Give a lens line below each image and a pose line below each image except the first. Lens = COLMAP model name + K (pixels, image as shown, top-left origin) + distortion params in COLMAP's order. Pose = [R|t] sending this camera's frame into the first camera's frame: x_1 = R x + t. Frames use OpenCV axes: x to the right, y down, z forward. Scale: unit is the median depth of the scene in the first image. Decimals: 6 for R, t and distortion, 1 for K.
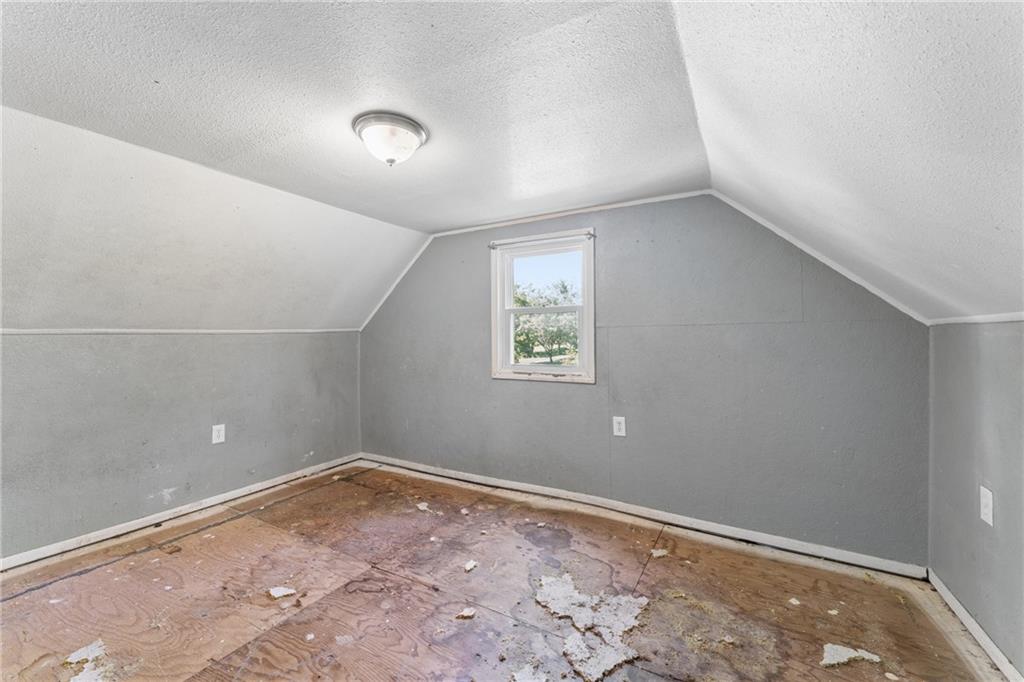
lens RADIAL K [[410.2, 0, 512.7], [0, 410.2, 332.2], [0, 0, 1]] dist [-0.003637, 0.001007]
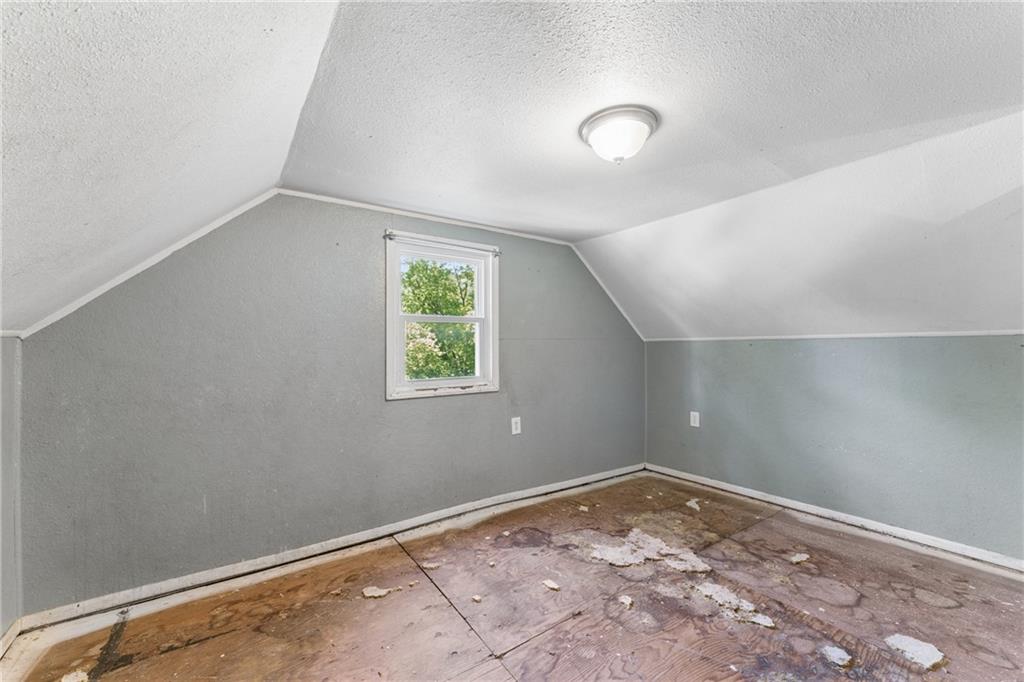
lens RADIAL K [[410.2, 0, 512.7], [0, 410.2, 341.0], [0, 0, 1]] dist [-0.003637, 0.001007]
pose [[0.435278, 0.015626, 0.900160, -0.774034], [-0.004806, 0.999875, -0.015033, 0.009342], [-0.900283, 0.002218, 0.435299, 0.502797]]
